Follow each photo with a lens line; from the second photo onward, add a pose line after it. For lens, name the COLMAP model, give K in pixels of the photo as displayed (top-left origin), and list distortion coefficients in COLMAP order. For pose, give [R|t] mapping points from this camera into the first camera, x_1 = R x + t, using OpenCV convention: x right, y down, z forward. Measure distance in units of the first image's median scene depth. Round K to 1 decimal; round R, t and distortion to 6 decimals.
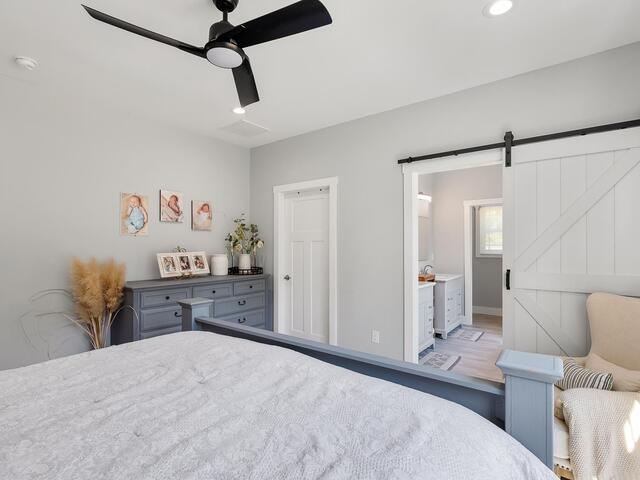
lens RADIAL K [[337.6, 0, 320.3], [0, 337.6, 242.3], [0, 0, 1]] dist [-0.000094, -0.000793]
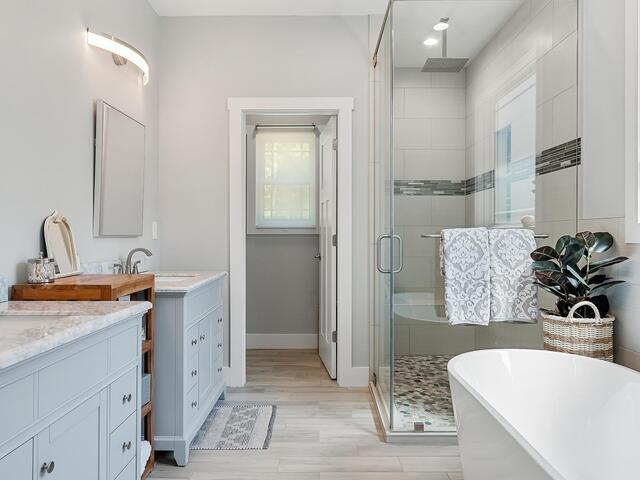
lens RADIAL K [[442.6, 0, 320.8], [0, 442.6, 237.4], [0, 0, 1]] dist [-0.004485, 0.001324]
pose [[0.802141, 0.003195, 0.597126, 0.212064], [-0.007626, 0.999959, 0.004893, 0.056342], [-0.597086, -0.008478, 0.802133, 0.556305]]
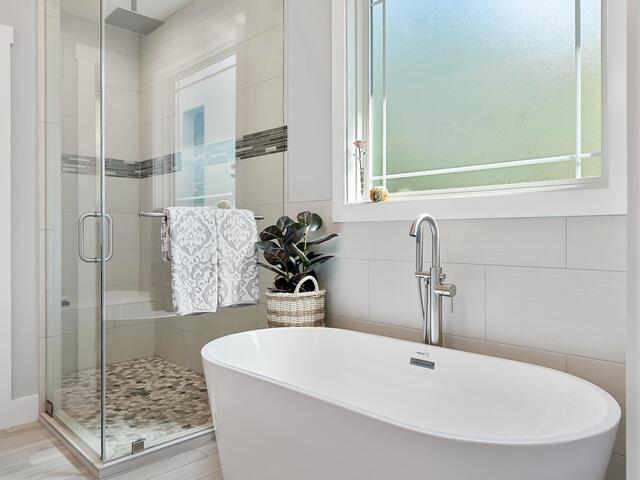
lens RADIAL K [[470.9, 0, 317.1], [0, 470.9, 237.7], [0, 0, 1]] dist [-0.003467, -0.009103]
pose [[0.146808, -0.002670, 0.989161, 0.190800], [-0.002032, 0.999993, 0.003000, 0.076291], [-0.989163, -0.002450, 0.146801, 0.661251]]
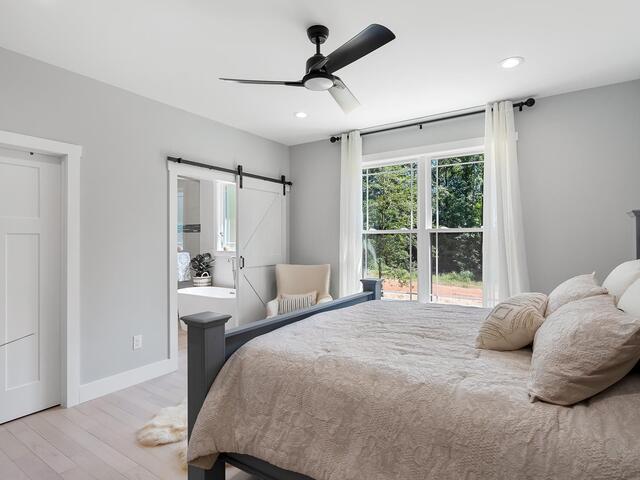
lens RADIAL K [[345.6, 0, 318.7], [0, 345.6, 239.7], [0, 0, 1]] dist [-0.000608, 0.000111]
pose [[-0.063112, 0.004965, 0.997994, -0.574294], [-0.001856, 0.999985, -0.005092, 0.008432], [-0.998005, -0.002174, -0.063101, 0.420411]]
